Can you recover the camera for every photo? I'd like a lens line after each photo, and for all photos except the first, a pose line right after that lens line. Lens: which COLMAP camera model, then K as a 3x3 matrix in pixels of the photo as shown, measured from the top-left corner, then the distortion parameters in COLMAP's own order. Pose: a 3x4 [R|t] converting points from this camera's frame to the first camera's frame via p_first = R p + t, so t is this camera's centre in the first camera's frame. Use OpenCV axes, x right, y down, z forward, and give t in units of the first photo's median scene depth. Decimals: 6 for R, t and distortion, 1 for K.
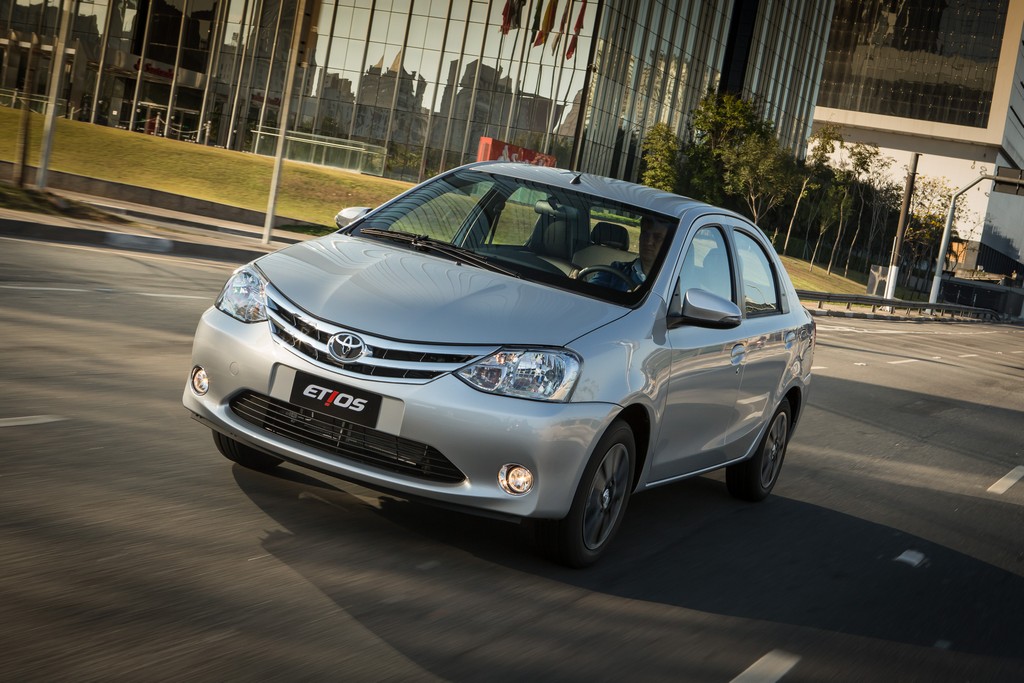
lens RADIAL K [[1558.6, 0, 512.9], [0, 1558.6, 341.9], [0, 0, 1]] dist [0.140798, 0.000000]
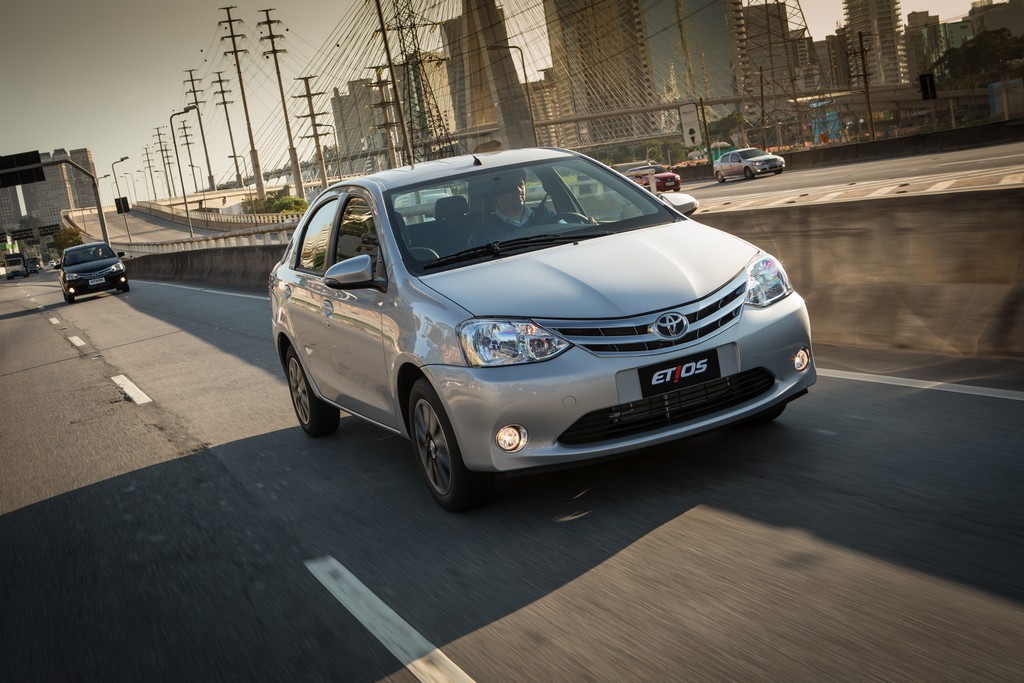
lens RADIAL K [[1364.5, 0, 513.8], [0, 1364.5, 327.6], [0, 0, 1]] dist [-0.003561, 0.000000]
pose [[0.639008, -0.436481, 0.633367, -0.802012], [0.410030, 0.889958, 0.199627, -0.237798], [-0.650803, 0.132136, 0.747660, 0.355064]]
